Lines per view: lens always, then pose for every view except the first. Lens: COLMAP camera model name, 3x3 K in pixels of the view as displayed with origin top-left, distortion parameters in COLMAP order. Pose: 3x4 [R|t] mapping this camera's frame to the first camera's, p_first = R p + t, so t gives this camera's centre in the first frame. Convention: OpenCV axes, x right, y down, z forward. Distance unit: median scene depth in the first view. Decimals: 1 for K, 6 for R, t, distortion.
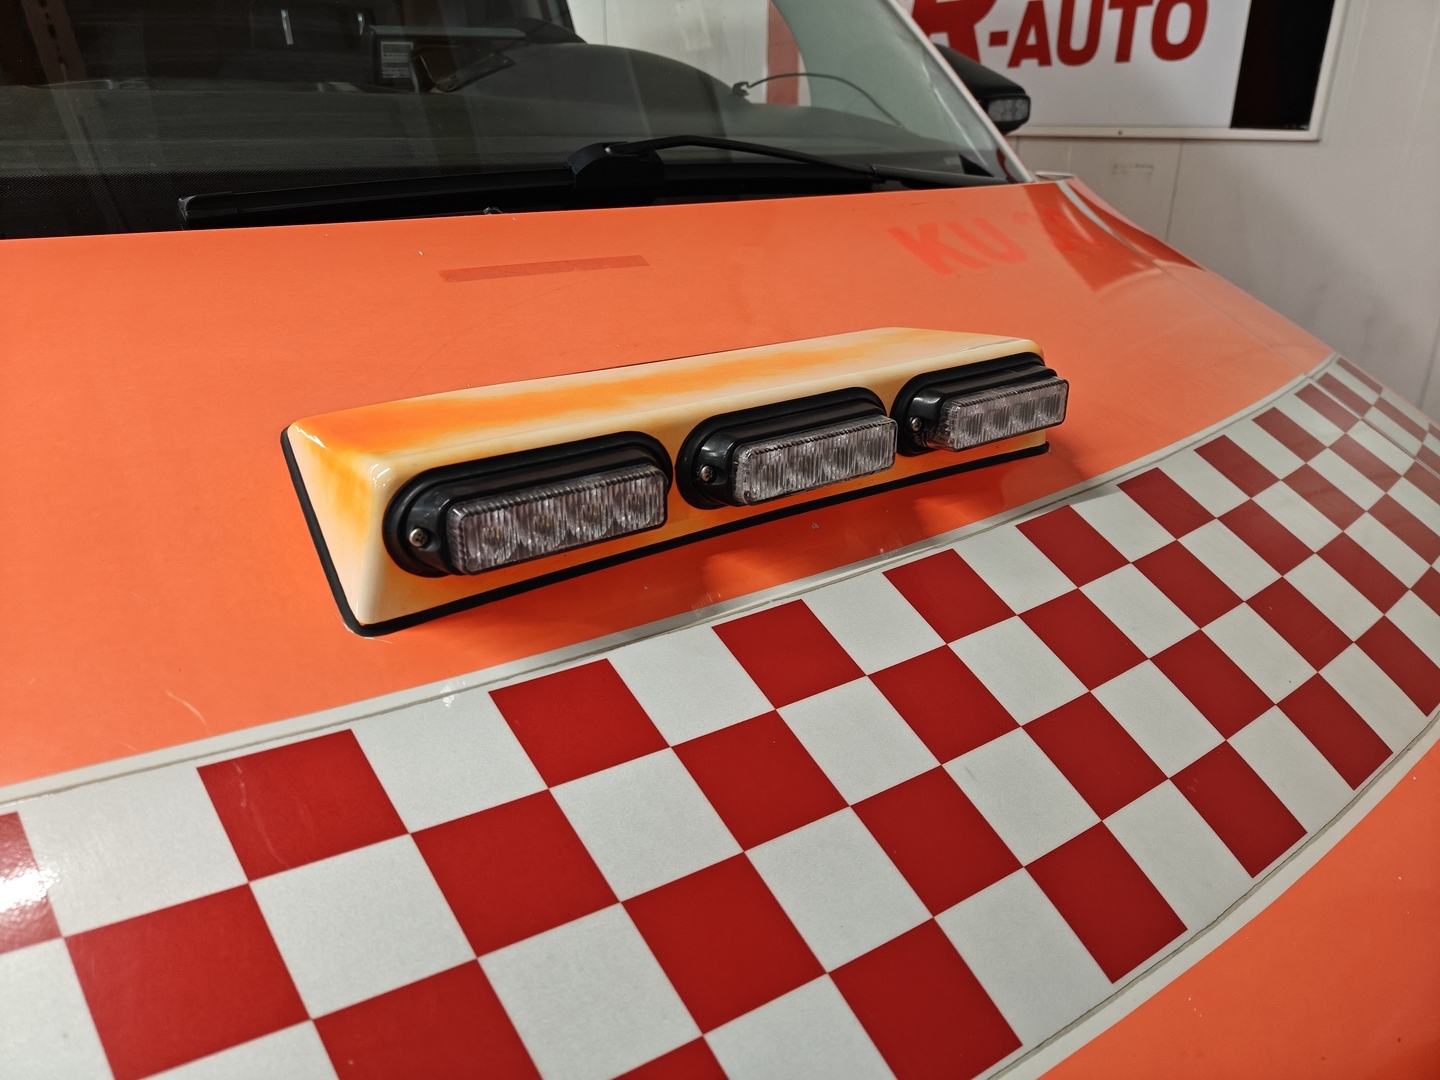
lens RADIAL K [[1024.7, 0, 714.3], [0, 1024.7, 534.6], [0, 0, 1]] dist [-0.000945, 0.003709]
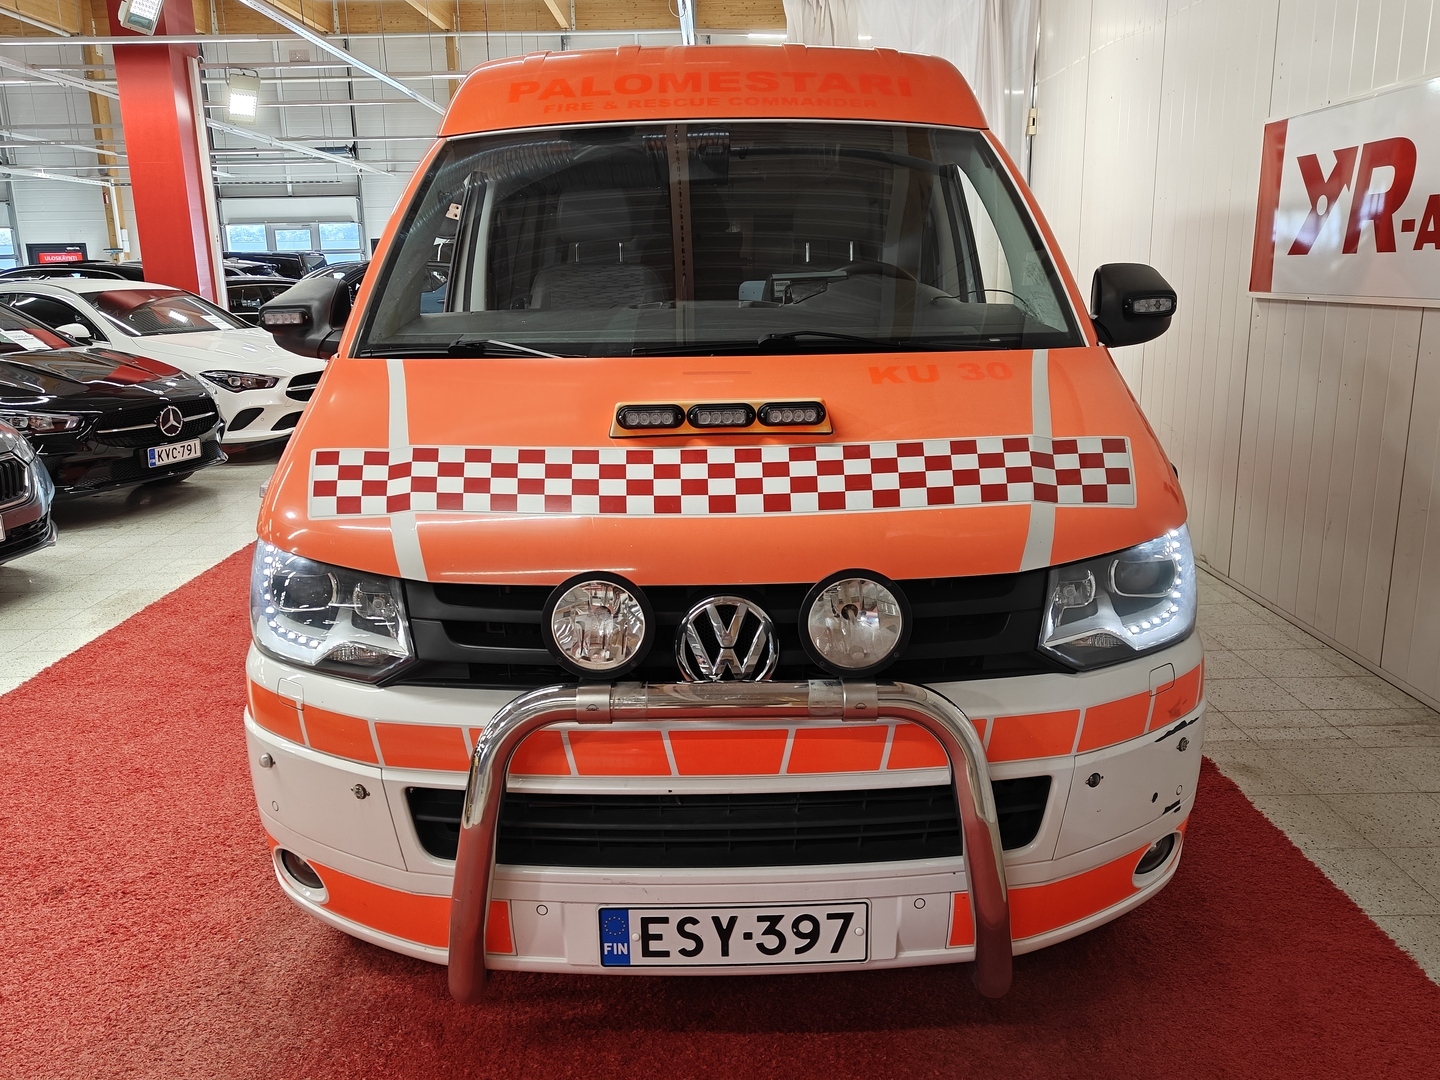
lens RADIAL K [[1136.4, 0, 720.0], [0, 1136.4, 540.0], [0, 0, 1]] dist [0.011257, -0.003350]
pose [[0.825267, 0.118324, -0.552208, 0.492953], [-0.198415, 0.976218, -0.087350, 0.148090], [0.528740, 0.181653, 0.829118, -0.490723]]
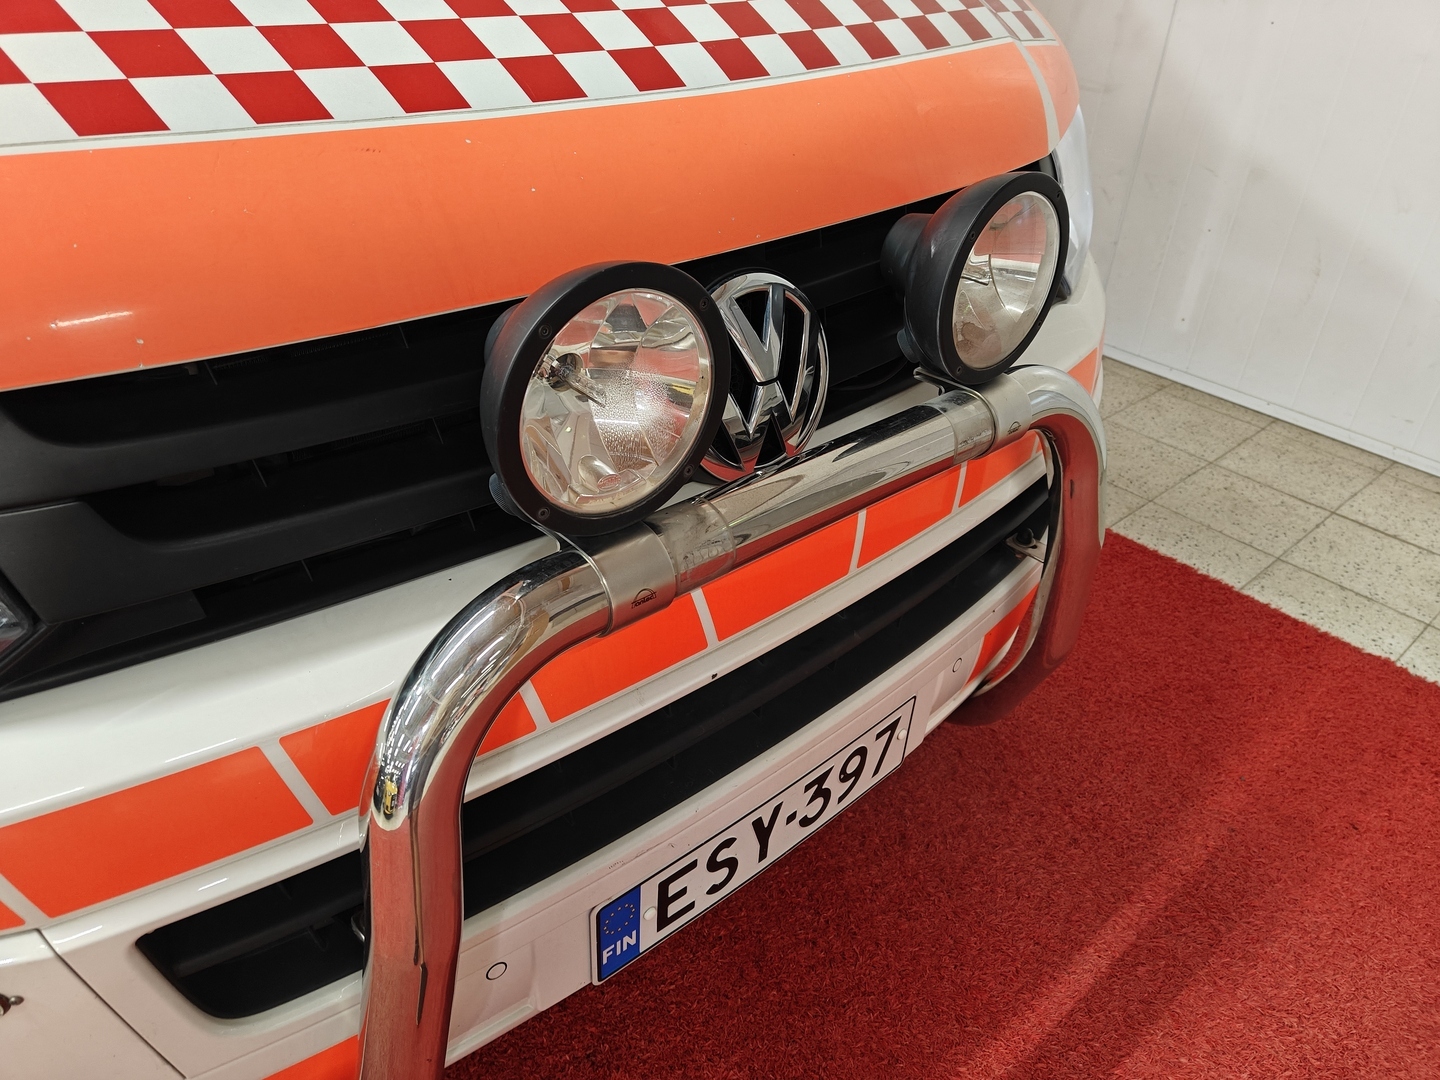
lens RADIAL K [[1001.8, 0, 692.3], [0, 1001.8, 543.1], [0, 0, 1]] dist [0.005216, -0.000017]
pose [[0.996043, -0.032819, 0.082587, 0.043140], [0.015543, 0.979320, 0.201718, 0.137202], [-0.087499, -0.199636, 0.975956, -0.184440]]
